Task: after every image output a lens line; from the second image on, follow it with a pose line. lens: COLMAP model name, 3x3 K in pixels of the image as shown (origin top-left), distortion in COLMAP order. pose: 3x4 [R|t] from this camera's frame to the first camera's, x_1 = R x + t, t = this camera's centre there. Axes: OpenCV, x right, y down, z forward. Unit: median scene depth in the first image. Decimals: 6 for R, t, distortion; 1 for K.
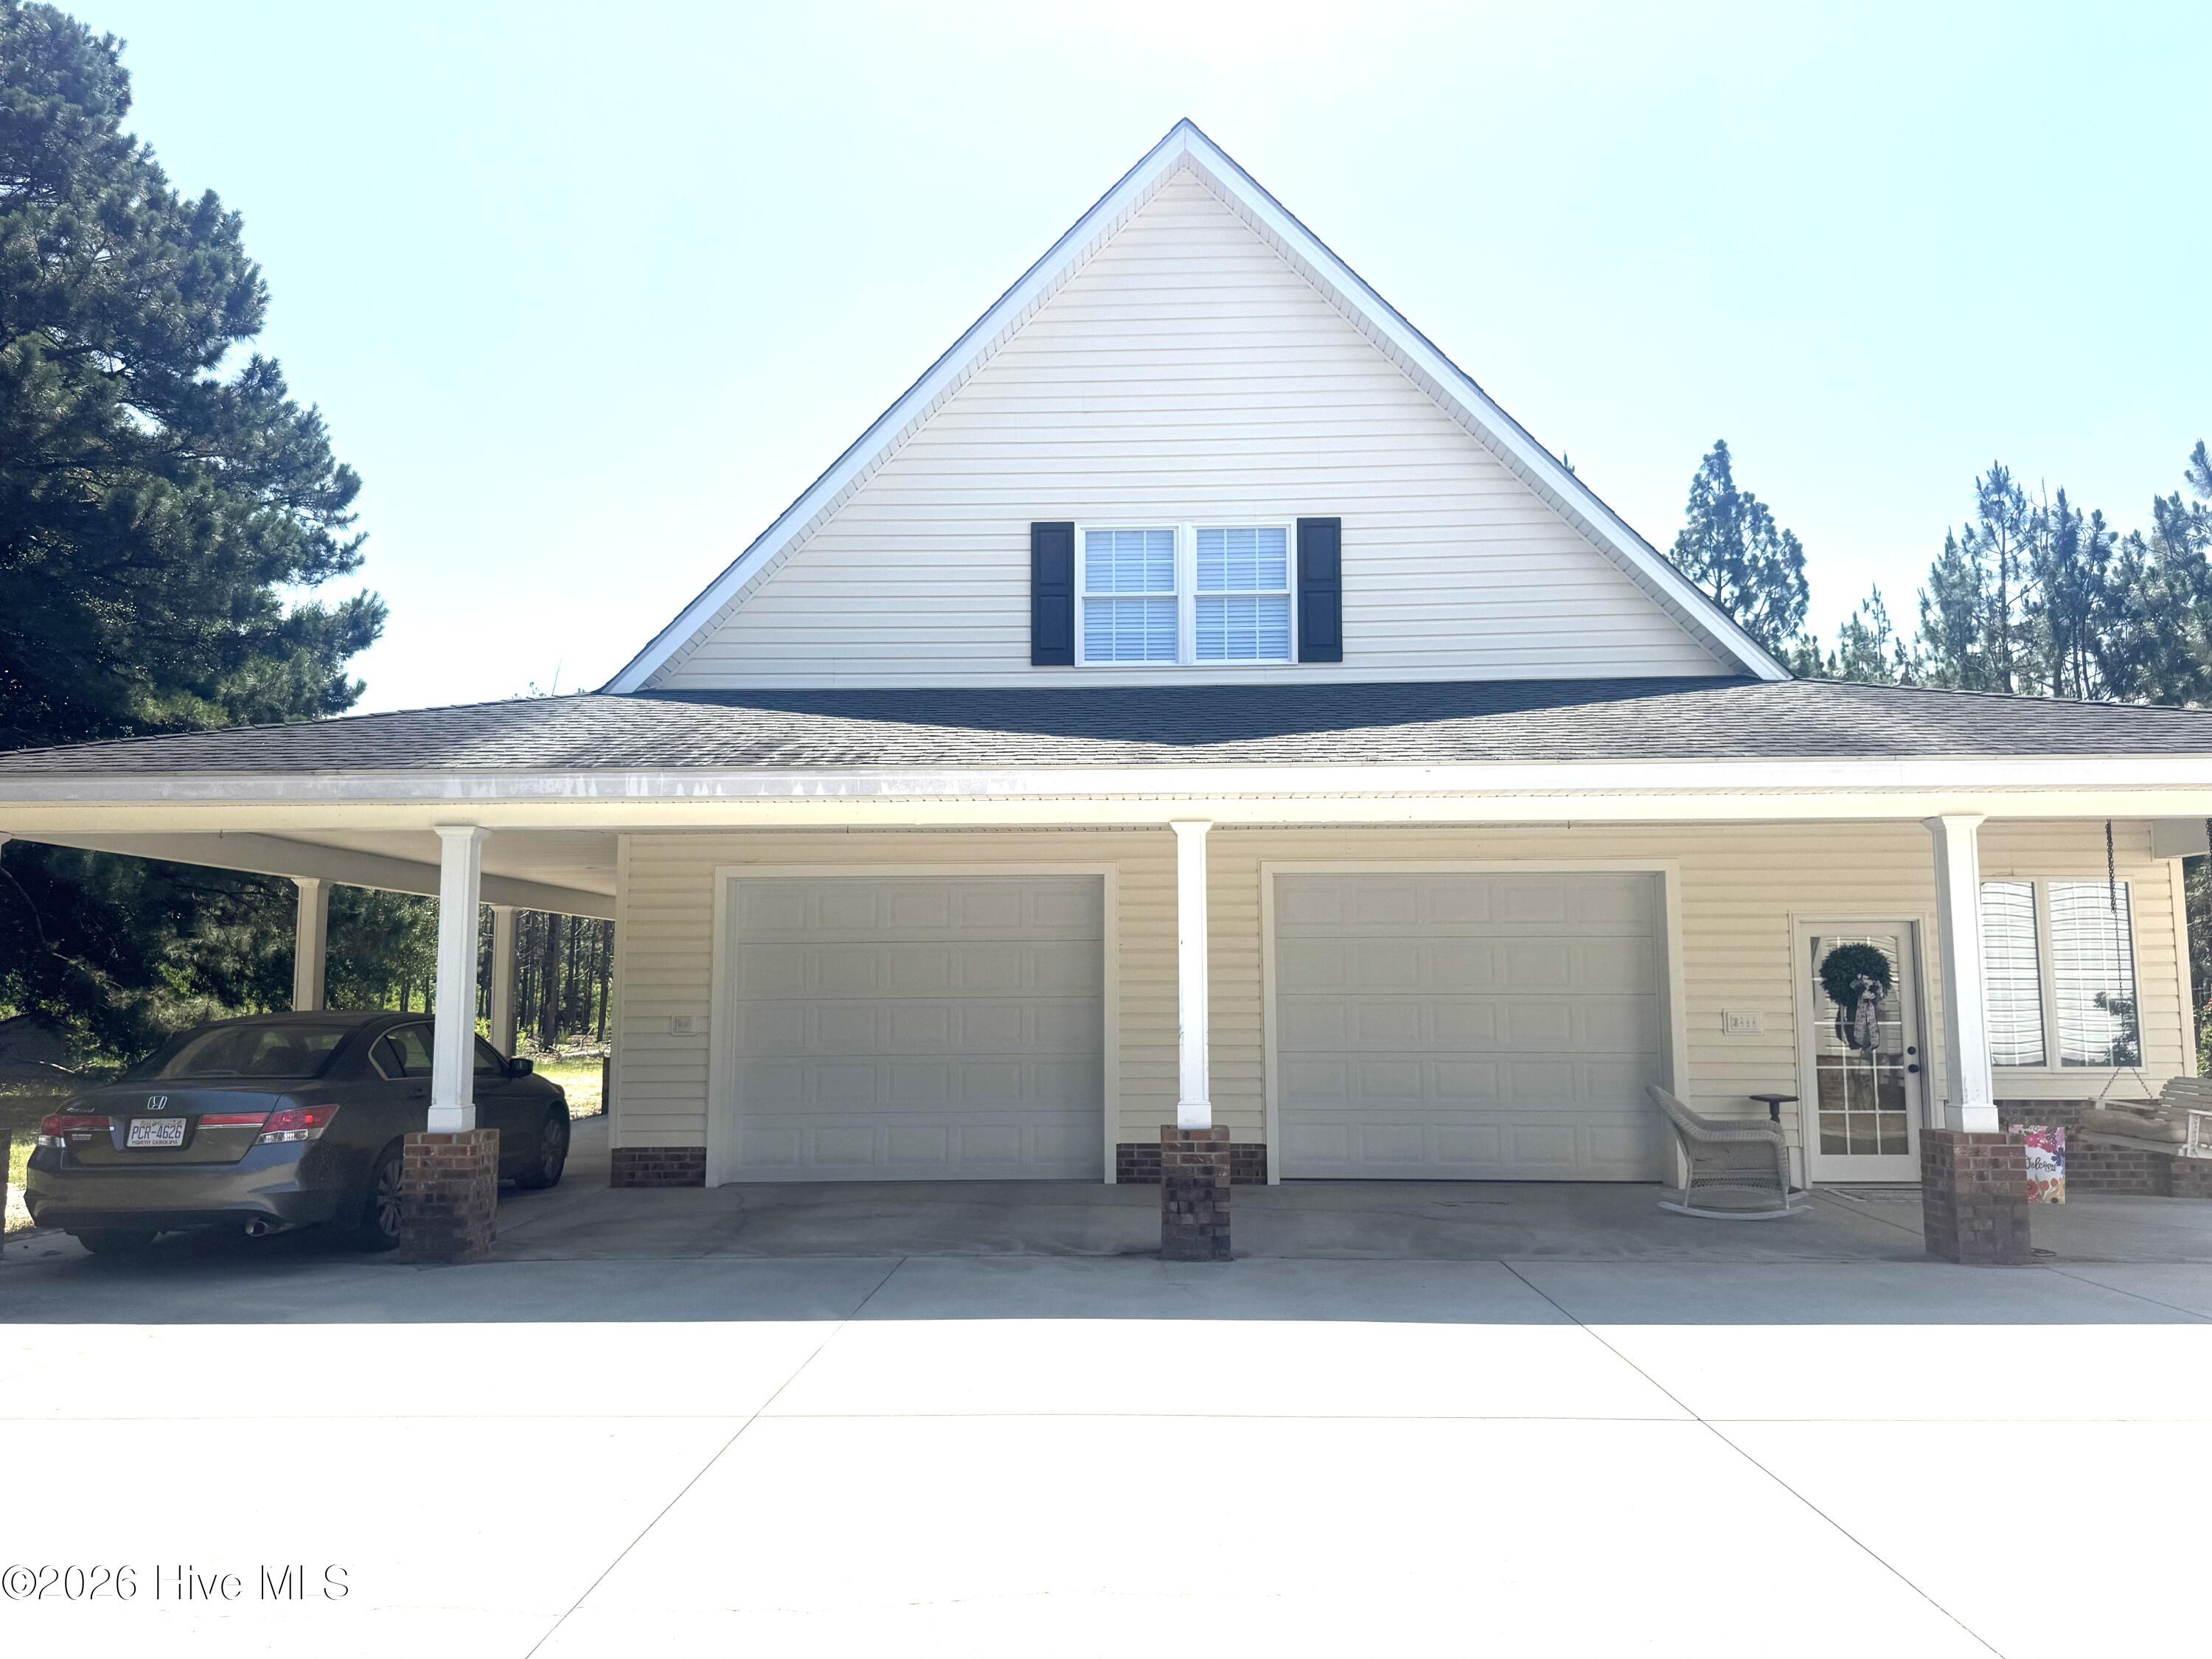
lens RADIAL K [[1558.4, 0, 1106.0], [0, 1558.4, 829.5], [0, 0, 1]] dist [0.002460, 0.001298]
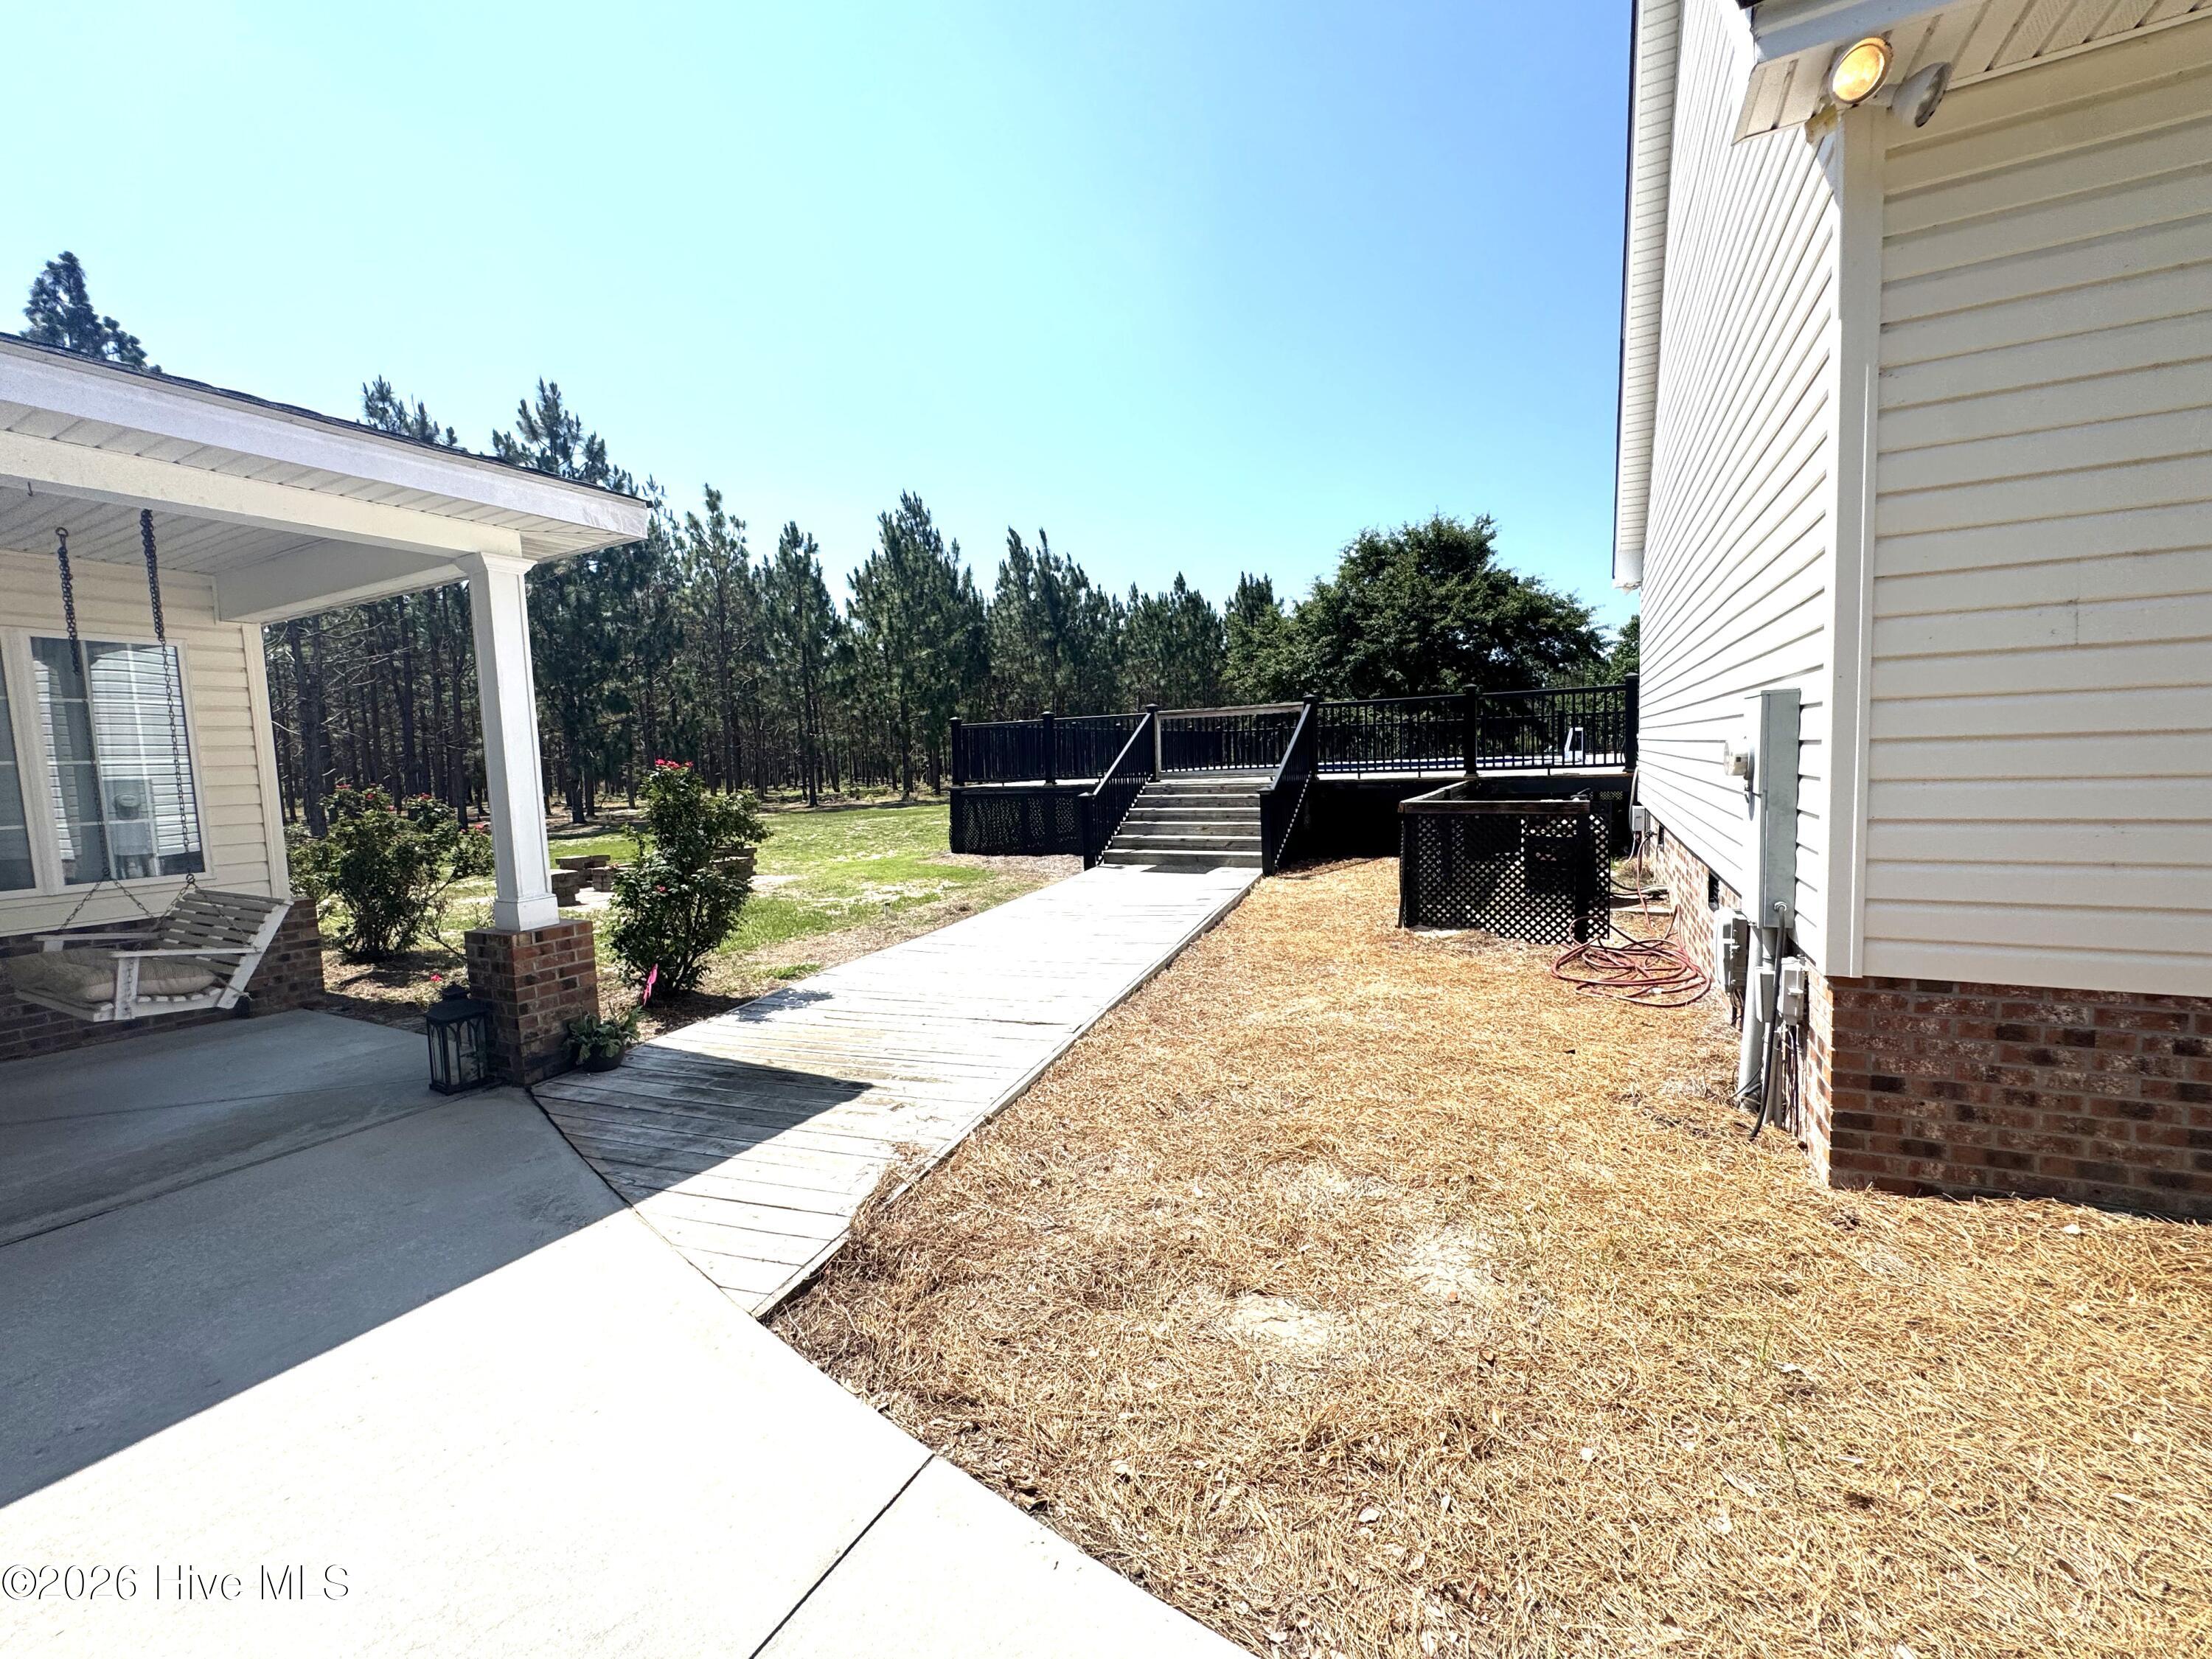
lens RADIAL K [[895.1, 0, 1106.0], [0, 895.1, 829.5], [0, 0, 1]] dist [-0.000165, -0.000124]
pose [[0.421602, -0.082538, 0.903017, 0.140376], [-0.063506, 0.990716, 0.120204, 0.013384], [-0.904554, -0.108026, 0.412446, 0.119313]]
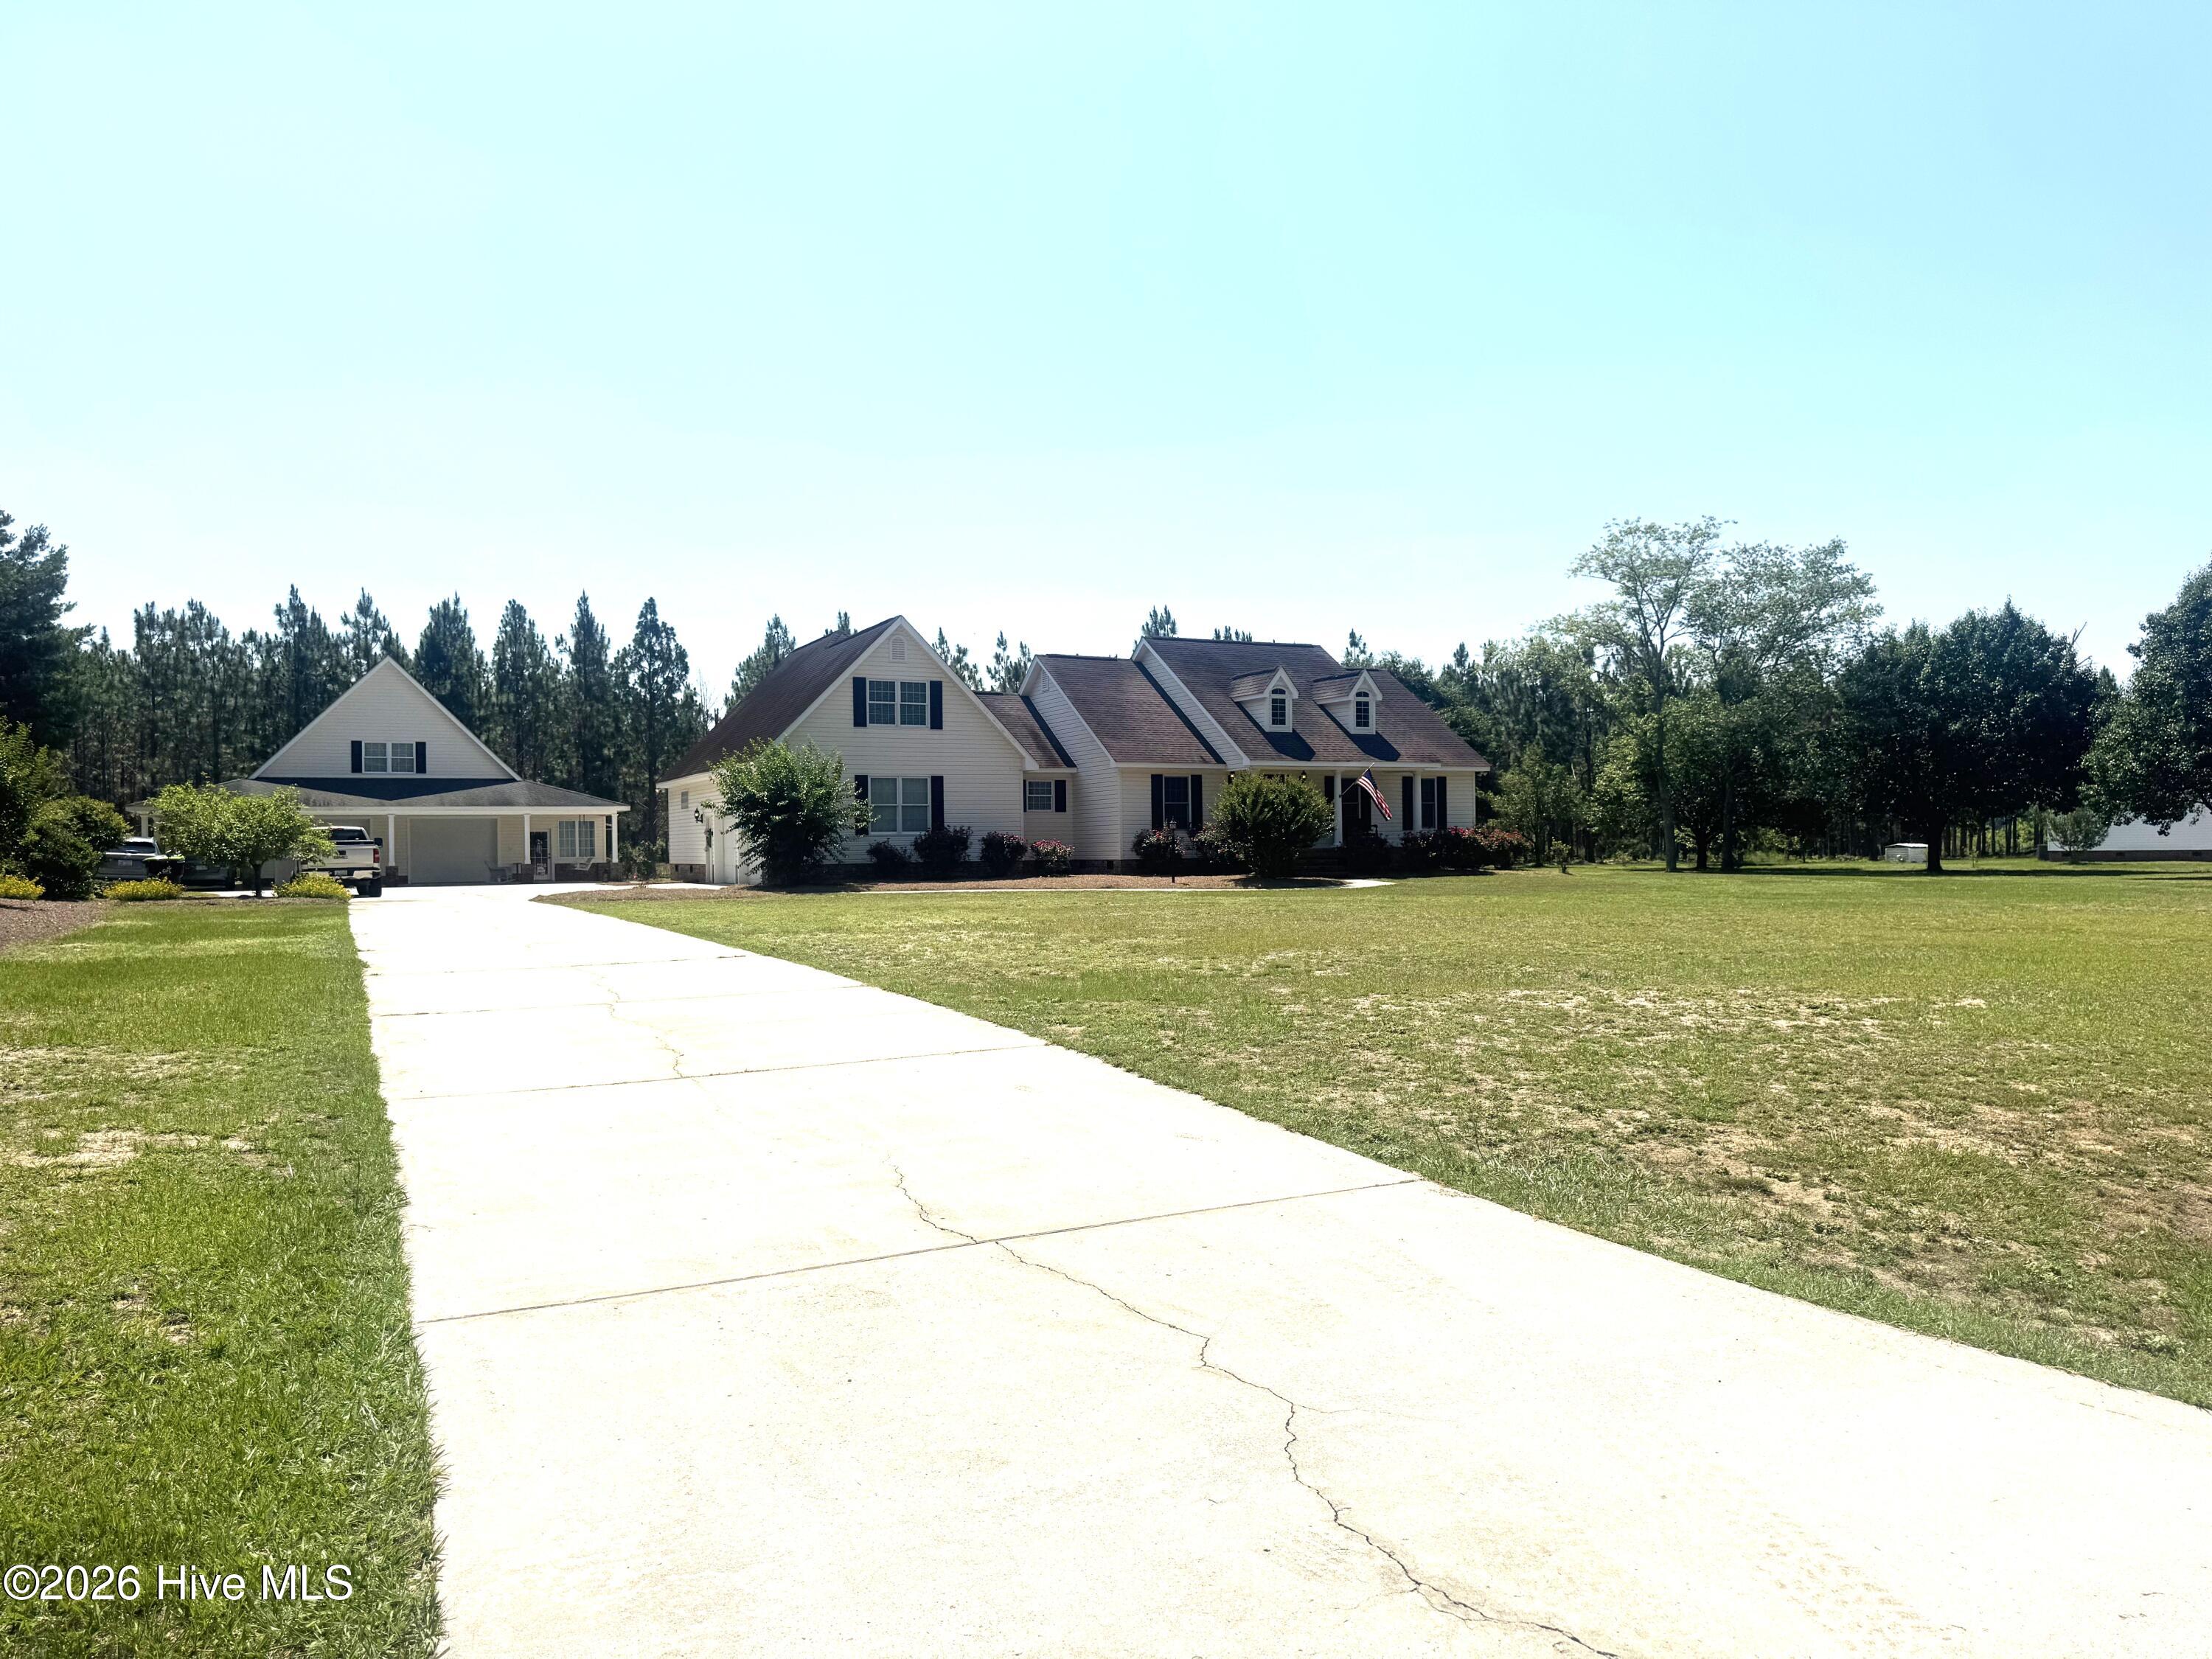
lens RADIAL K [[1558.4, 0, 1106.0], [0, 1558.4, 829.5], [0, 0, 1]] dist [0.002460, 0.001298]
pose [[0.880773, -0.002758, 0.473531, -0.095701], [-0.037916, 0.996362, 0.076327, -0.134532], [-0.472019, -0.085181, 0.877464, -1.464293]]
